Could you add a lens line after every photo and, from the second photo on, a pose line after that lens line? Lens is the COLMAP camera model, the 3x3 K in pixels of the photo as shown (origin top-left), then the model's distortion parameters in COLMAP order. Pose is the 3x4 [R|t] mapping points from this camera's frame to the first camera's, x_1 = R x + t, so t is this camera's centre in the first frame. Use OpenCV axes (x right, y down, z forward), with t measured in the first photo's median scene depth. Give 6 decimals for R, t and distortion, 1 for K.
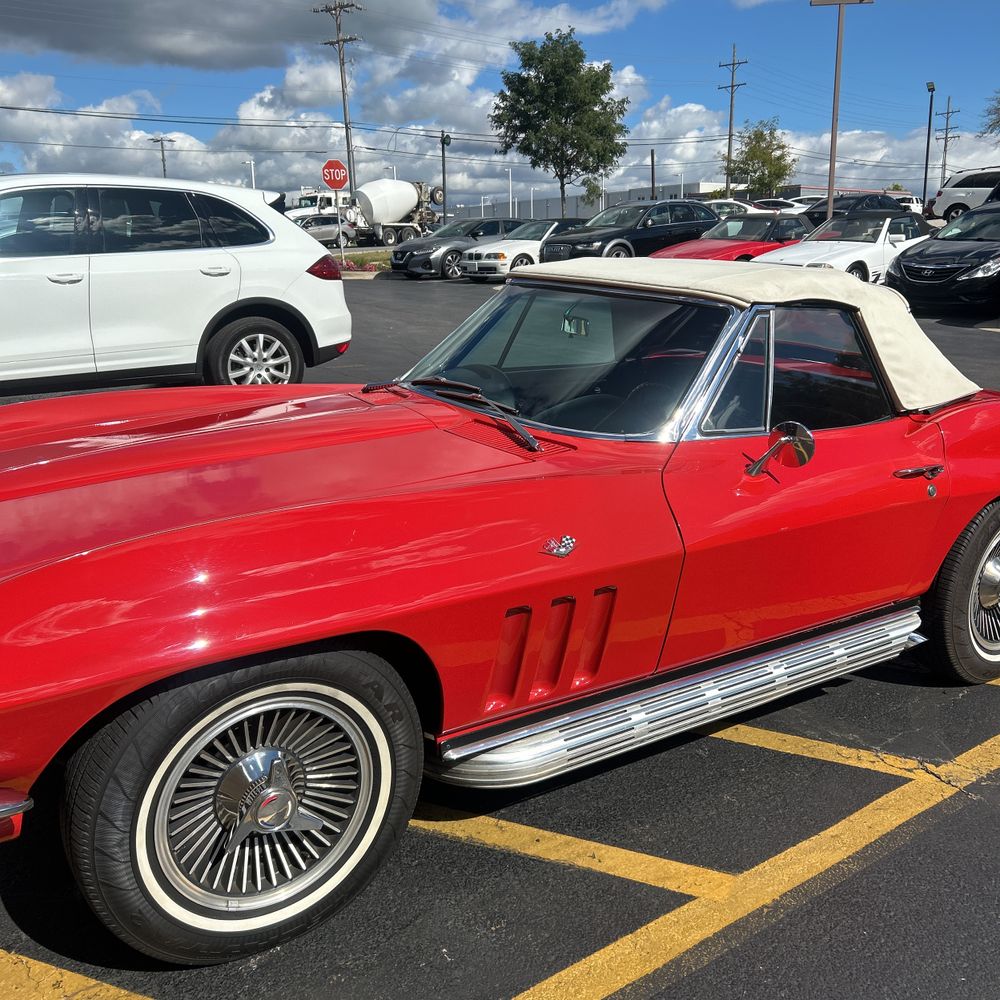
lens RADIAL K [[1004.4, 0, 501.1], [0, 1004.4, 495.8], [0, 0, 1]] dist [0.015247, 0.000000]
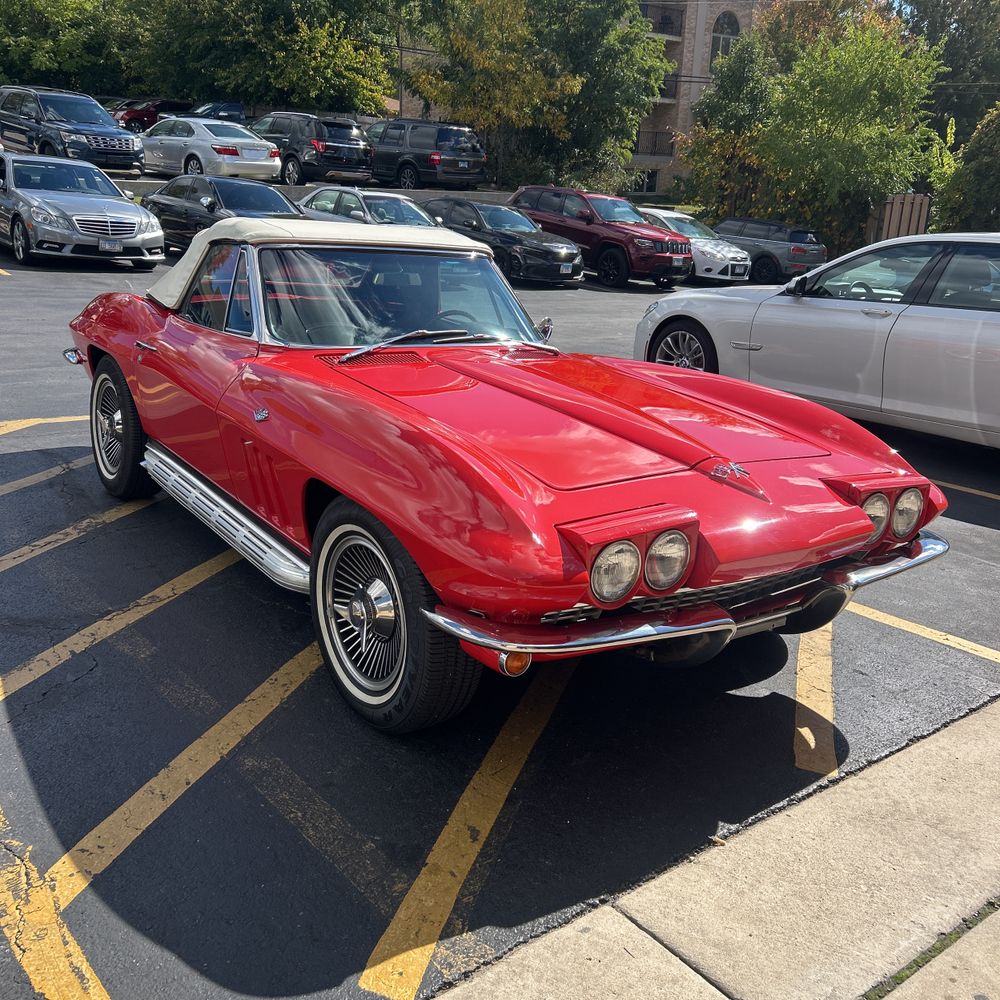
lens RADIAL K [[1004.4, 0, 495.1], [0, 1004.4, 493.9], [0, 0, 1]] dist [0.015247, 0.000000]
pose [[-0.030334, -0.296044, 0.954692, -1.410411], [0.193495, 0.935325, 0.296187, -0.302076], [-0.980632, 0.193713, 0.028911, 0.987808]]
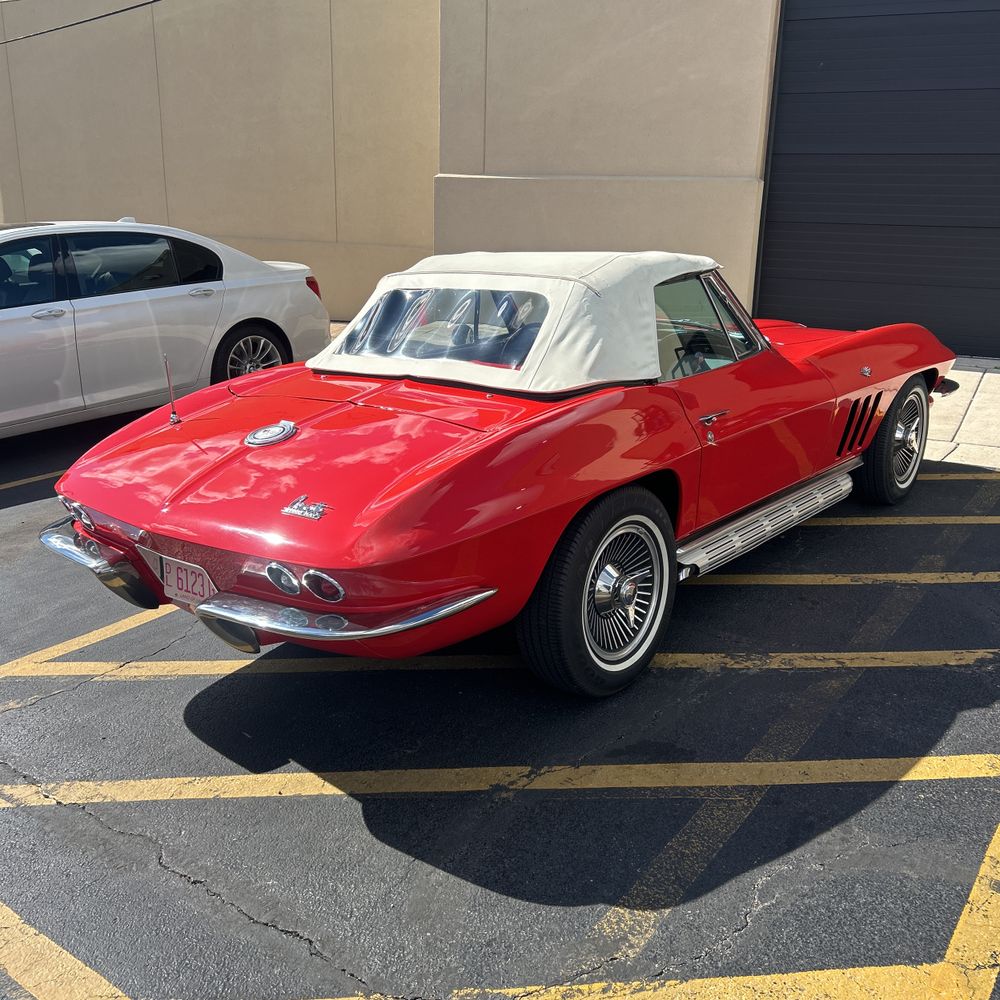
lens RADIAL K [[1004.4, 0, 482.2], [0, 1004.4, 487.5], [0, 0, 1]] dist [0.015247, 0.000000]
pose [[-0.961640, 0.082169, -0.261720, 0.699602], [-0.059179, 0.869474, 0.490420, -0.675447], [0.267856, 0.487096, -0.831258, 2.488447]]
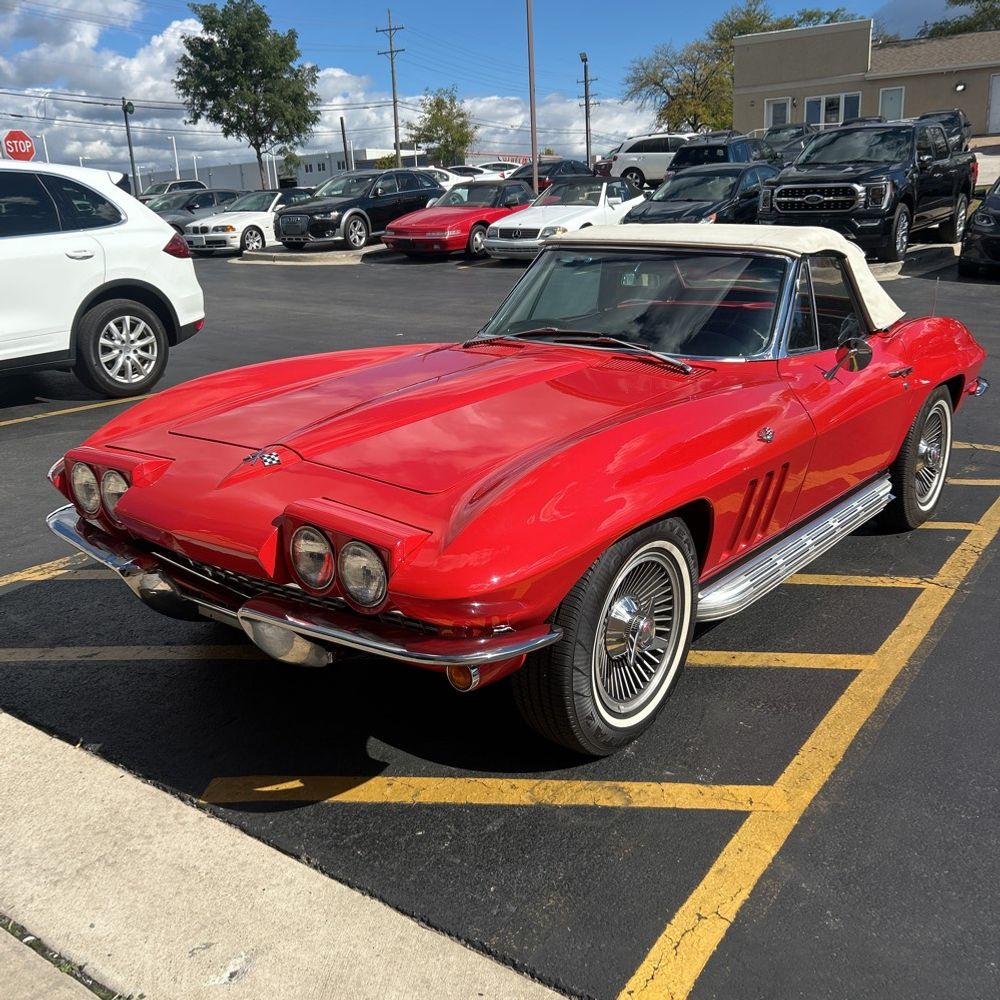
lens RADIAL K [[1004.4, 0, 491.4], [0, 1004.4, 502.0], [0, 0, 1]] dist [0.015247, 0.000000]
pose [[0.952667, -0.112461, 0.282450, -0.543583], [0.102378, 0.993475, 0.050255, 0.026318], [-0.286259, -0.018959, 0.957965, -0.176326]]
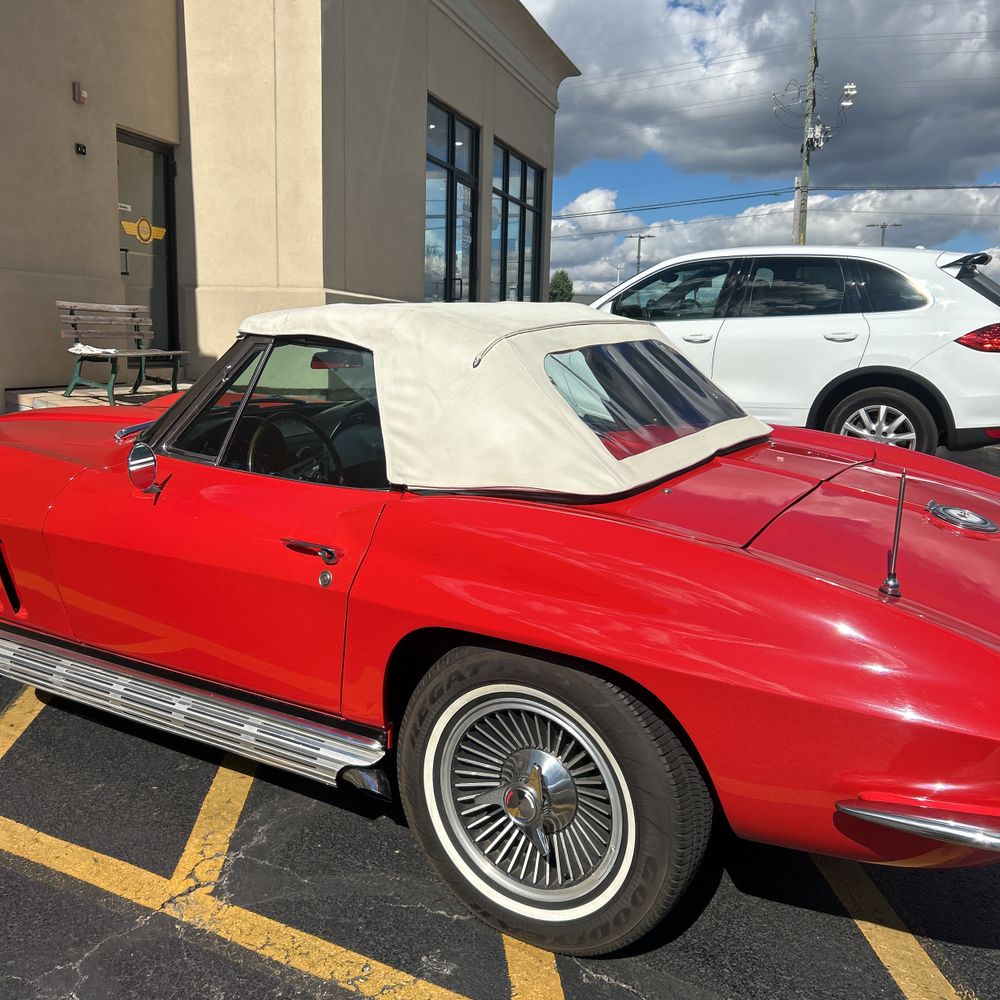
lens RADIAL K [[1004.4, 0, 488.5], [0, 1004.4, 492.5], [0, 0, 1]] dist [0.015247, 0.000000]
pose [[0.417315, 0.163372, -0.893956, 1.208055], [-0.237150, 0.969200, 0.066417, -0.158332], [0.877273, 0.184285, 0.443206, 0.773067]]
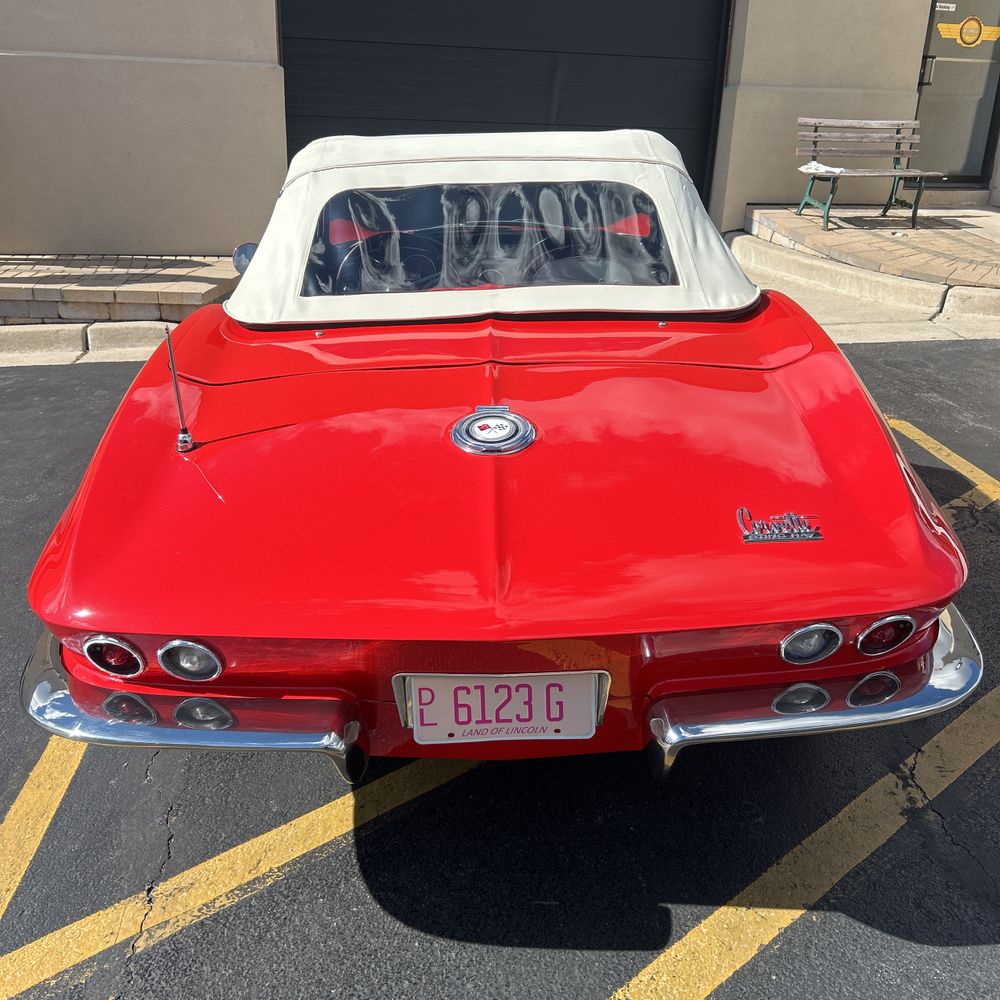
lens RADIAL K [[1004.4, 0, 495.7], [0, 1004.4, 496.0], [0, 0, 1]] dist [0.015247, 0.000000]
pose [[-0.543710, 0.296600, -0.785116, 1.161516], [-0.211515, 0.856851, 0.470178, -0.447759], [0.812183, 0.421705, -0.403143, 1.773680]]
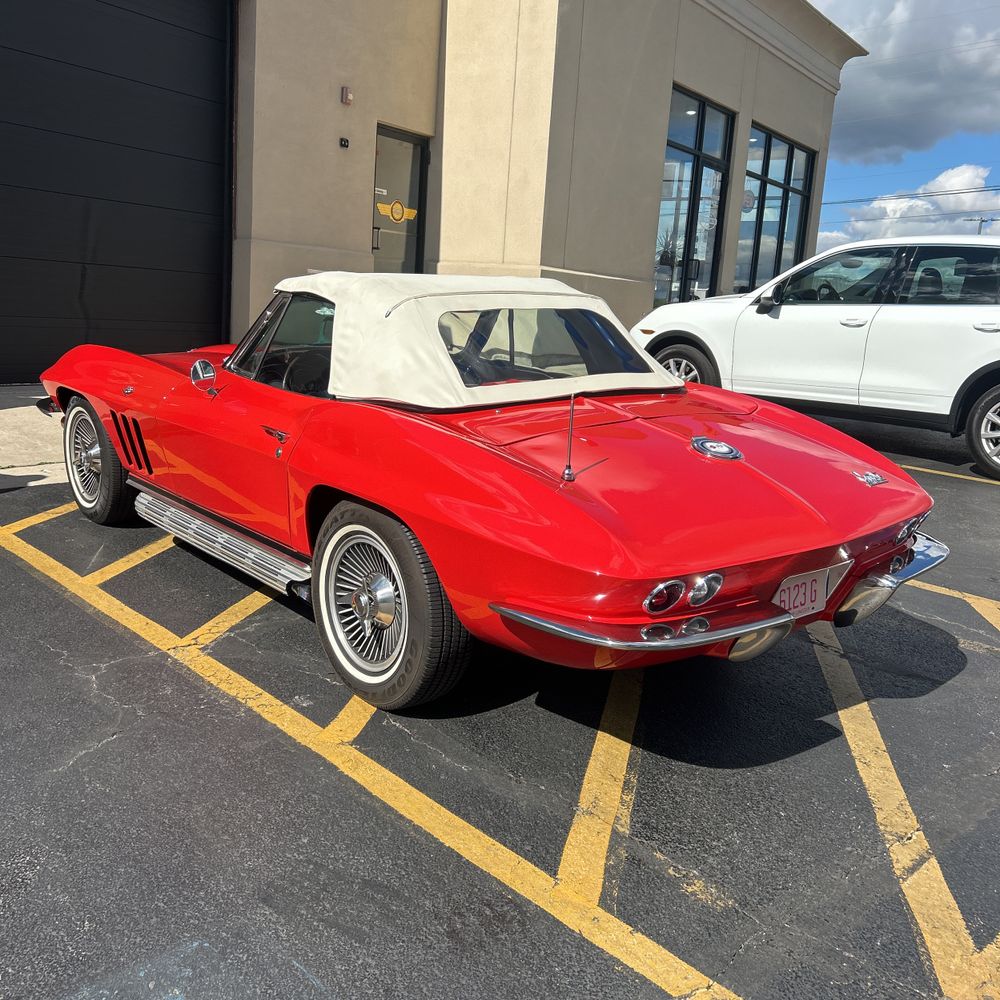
lens RADIAL K [[1004.4, 0, 495.5], [0, 1004.4, 494.7], [0, 0, 1]] dist [0.015247, 0.000000]
pose [[0.117232, 0.209141, -0.970833, 1.675416], [-0.293029, 0.941335, 0.167402, -0.240585], [0.948889, 0.264857, 0.171639, 1.084757]]
